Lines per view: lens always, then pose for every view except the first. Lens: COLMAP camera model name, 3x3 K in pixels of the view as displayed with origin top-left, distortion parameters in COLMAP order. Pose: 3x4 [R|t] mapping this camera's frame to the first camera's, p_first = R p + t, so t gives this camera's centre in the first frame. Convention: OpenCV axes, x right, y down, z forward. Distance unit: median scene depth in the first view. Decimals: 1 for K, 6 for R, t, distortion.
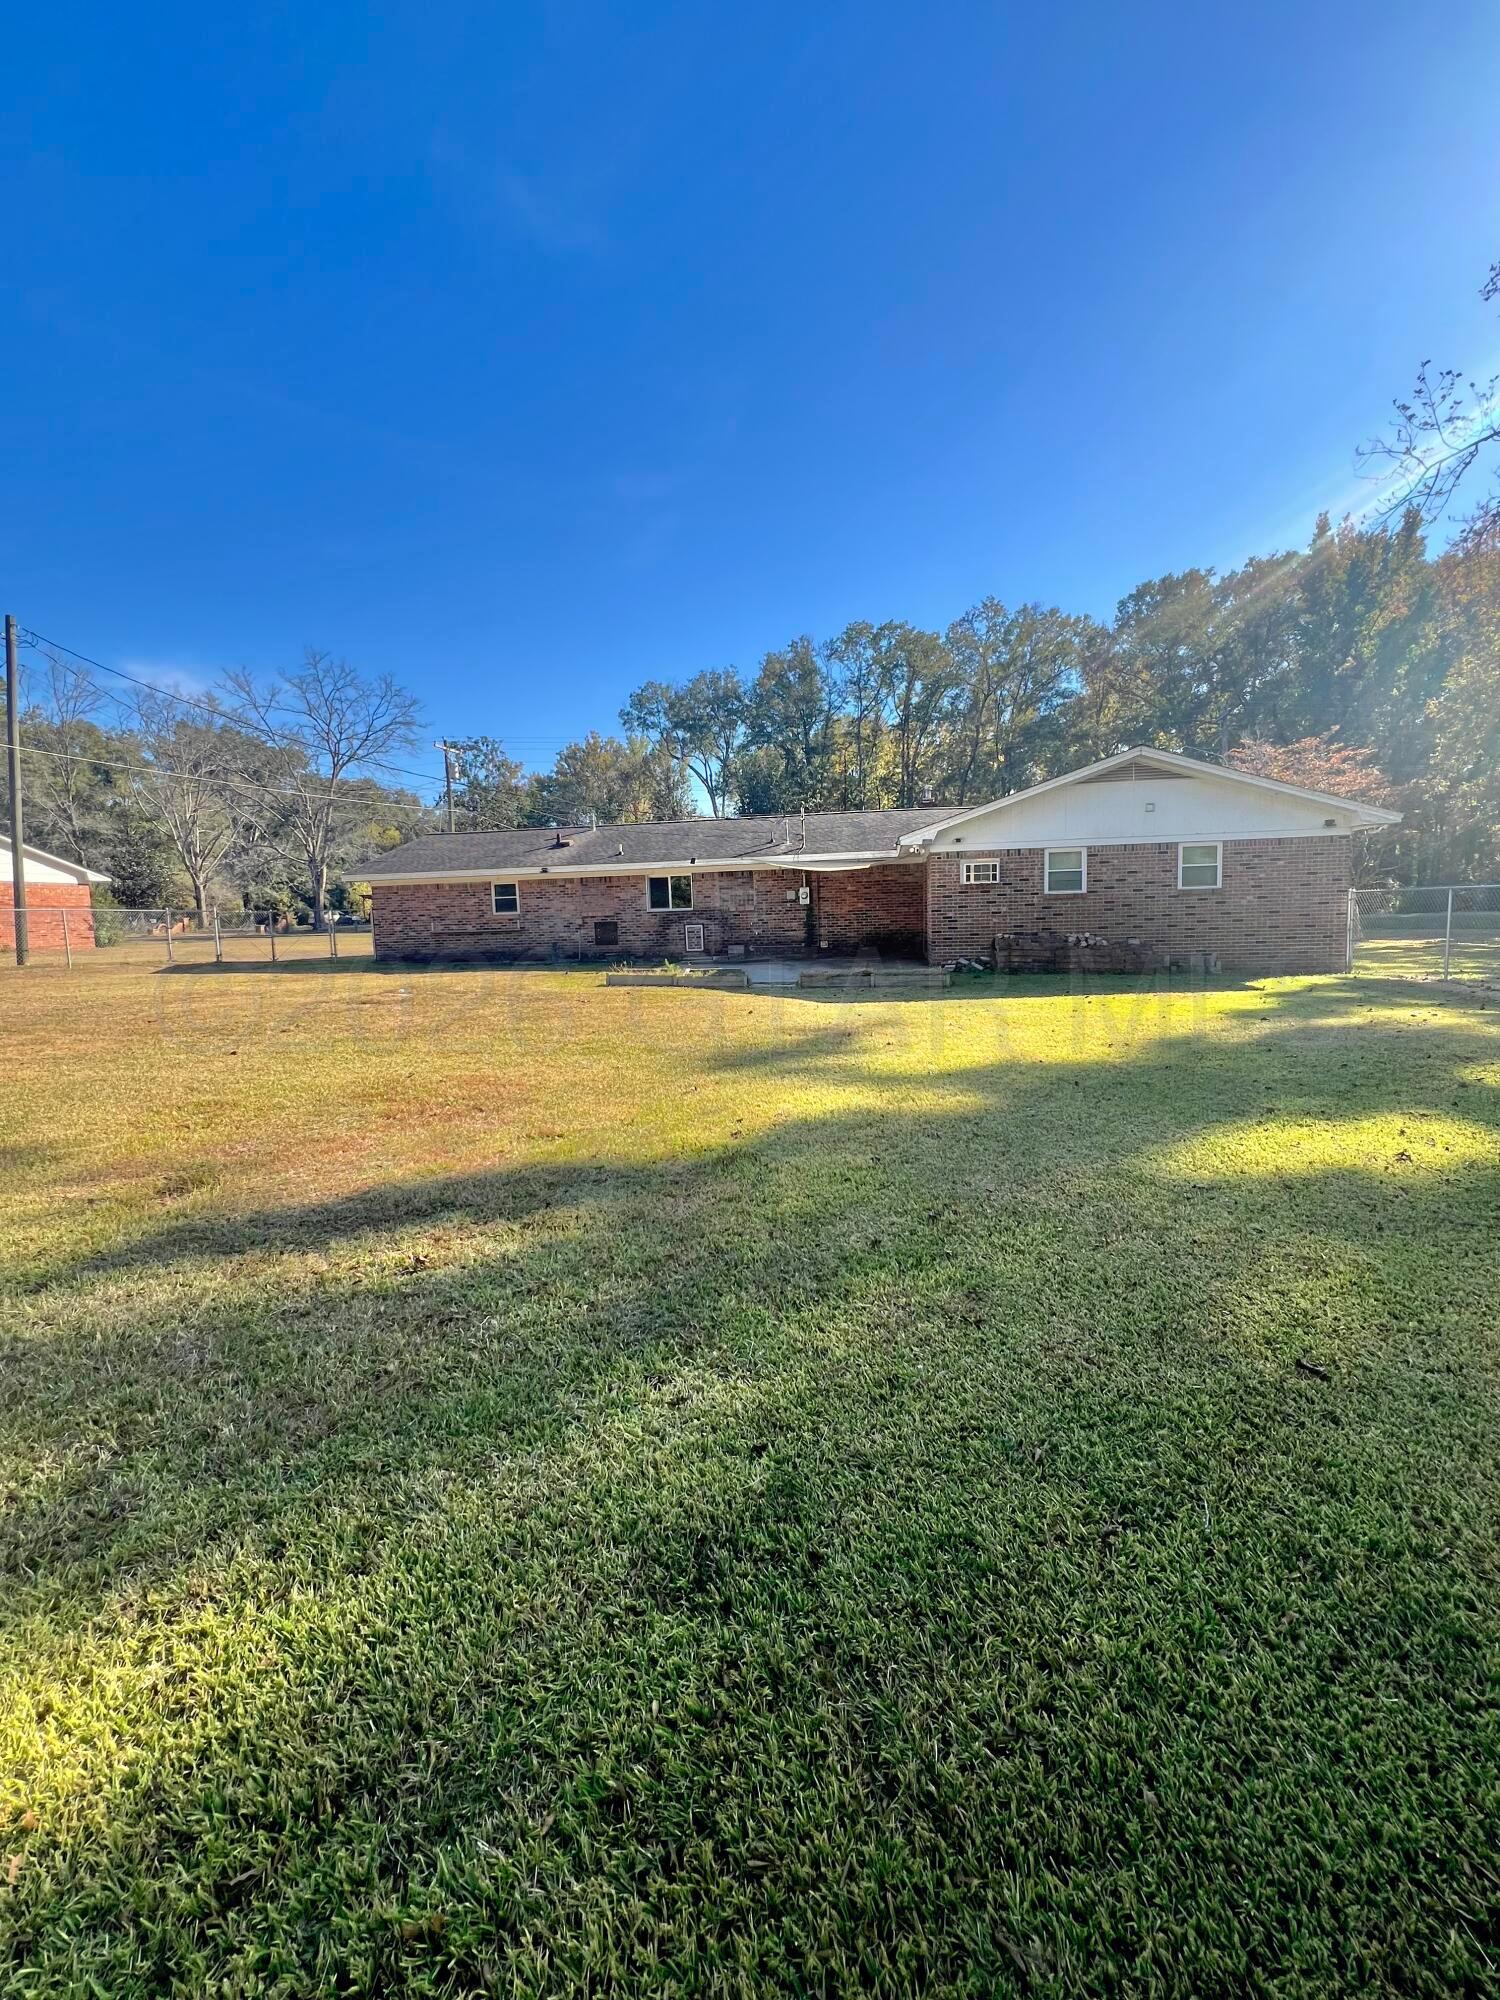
lens RADIAL K [[799.8, 0, 750.0], [0, 799.8, 1000.0], [0, 0, 1]] dist [-0.002411, 0.000220]
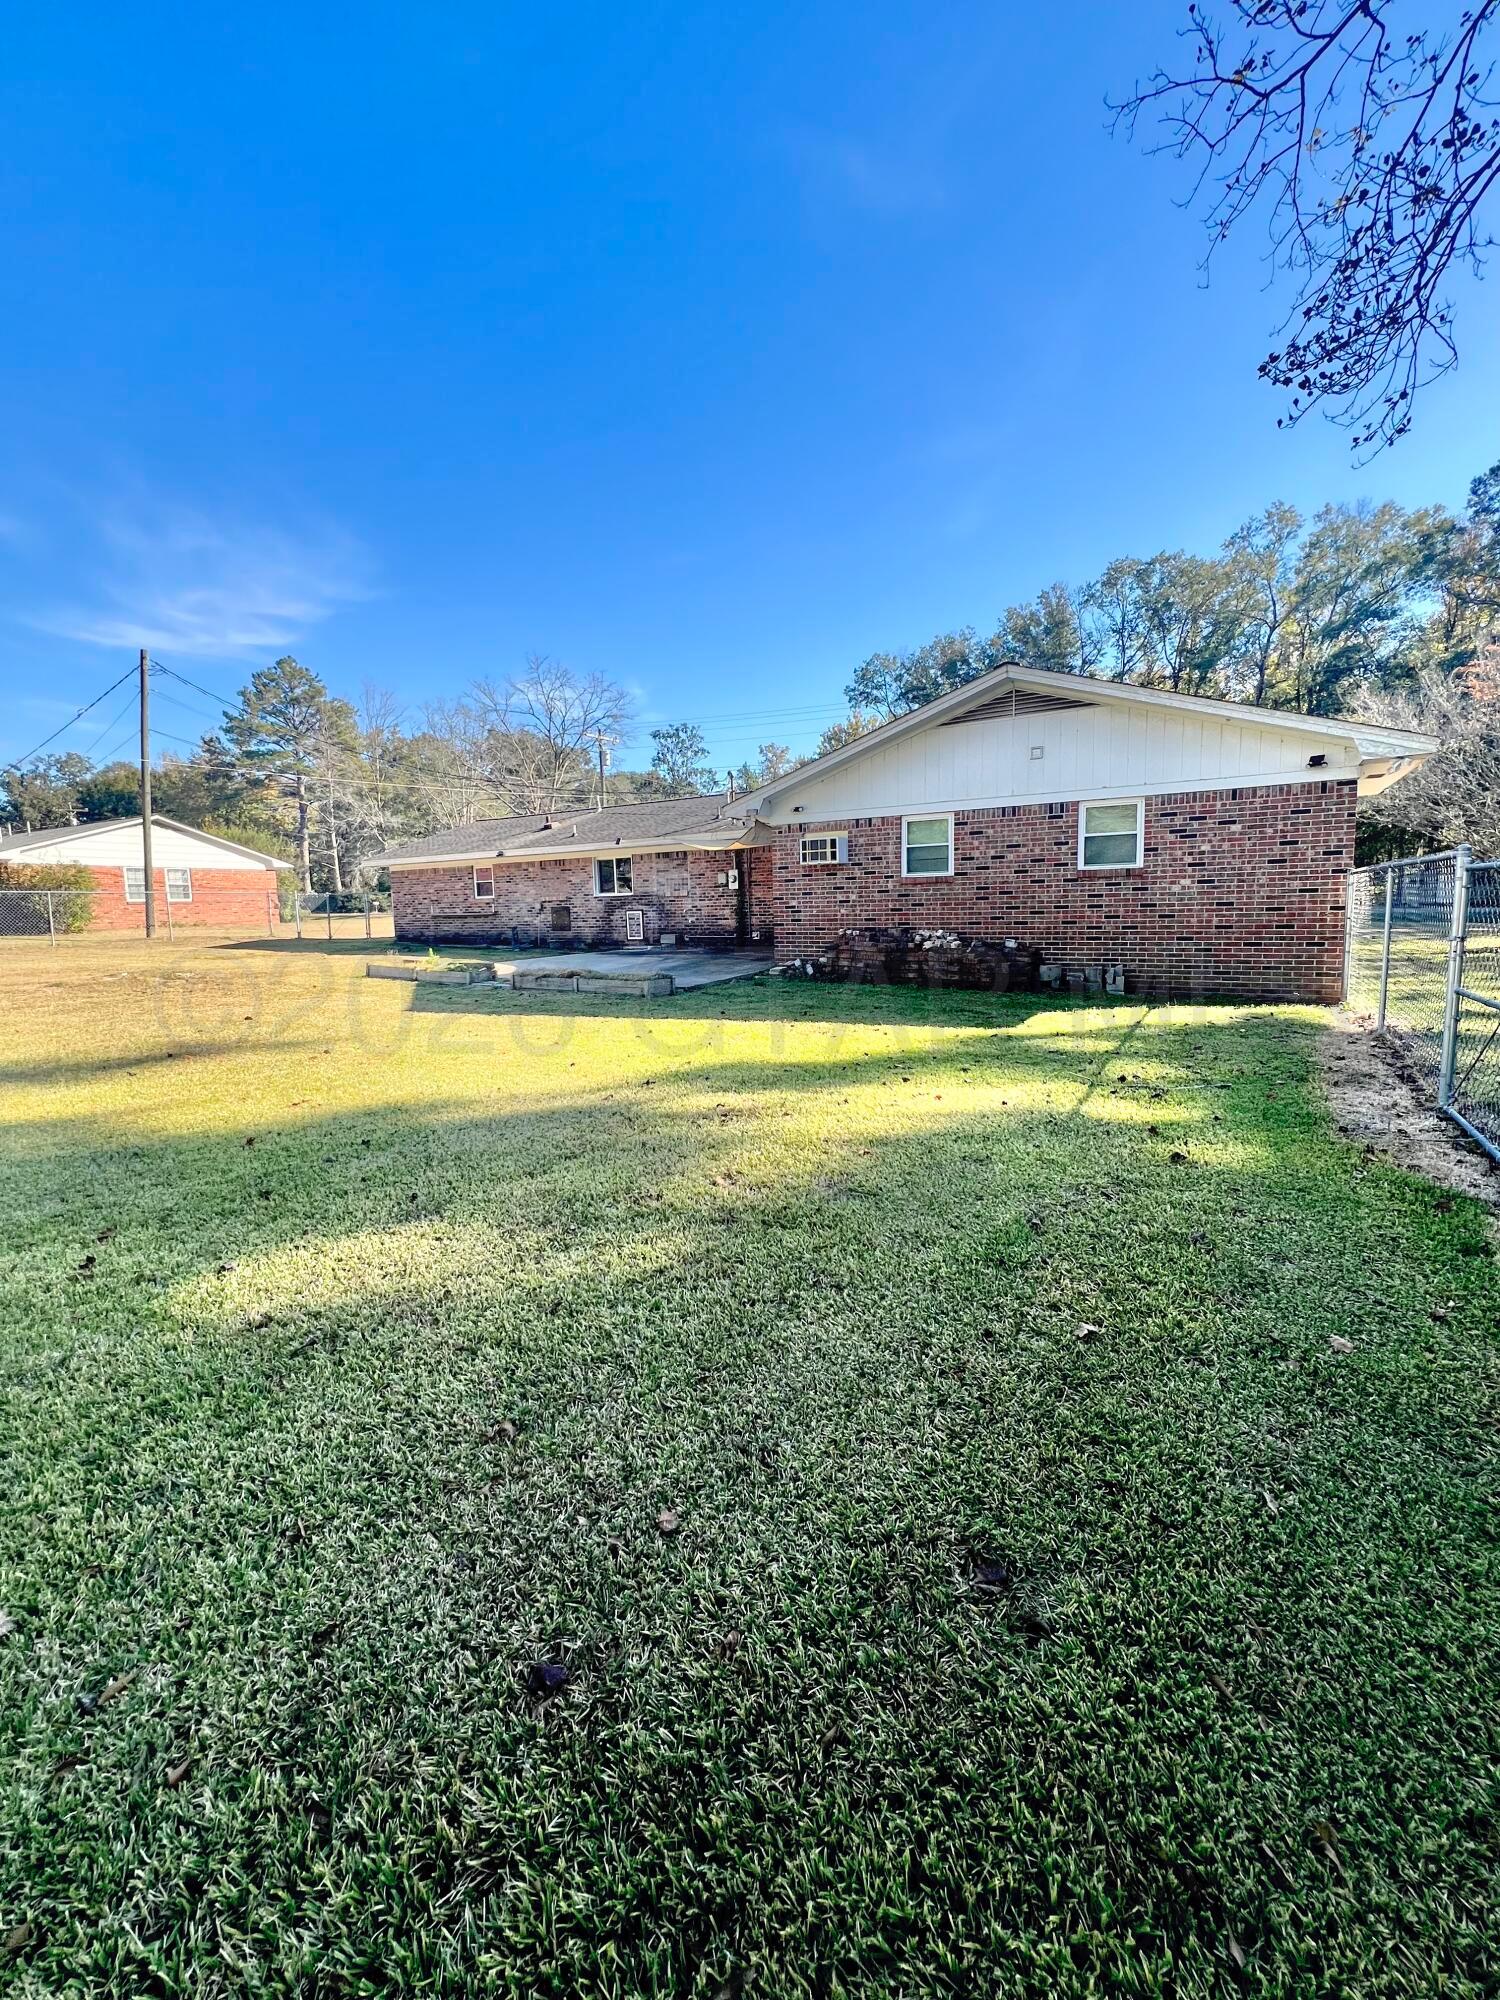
lens RADIAL K [[798.2, 0, 750.5], [0, 798.2, 996.5], [0, 0, 1]] dist [-0.002146, -0.000156]
pose [[0.931699, 0.050799, -0.359663, 0.396947], [-0.043961, 0.998664, 0.027174, -0.026778], [0.360562, -0.009507, 0.932687, 0.192088]]
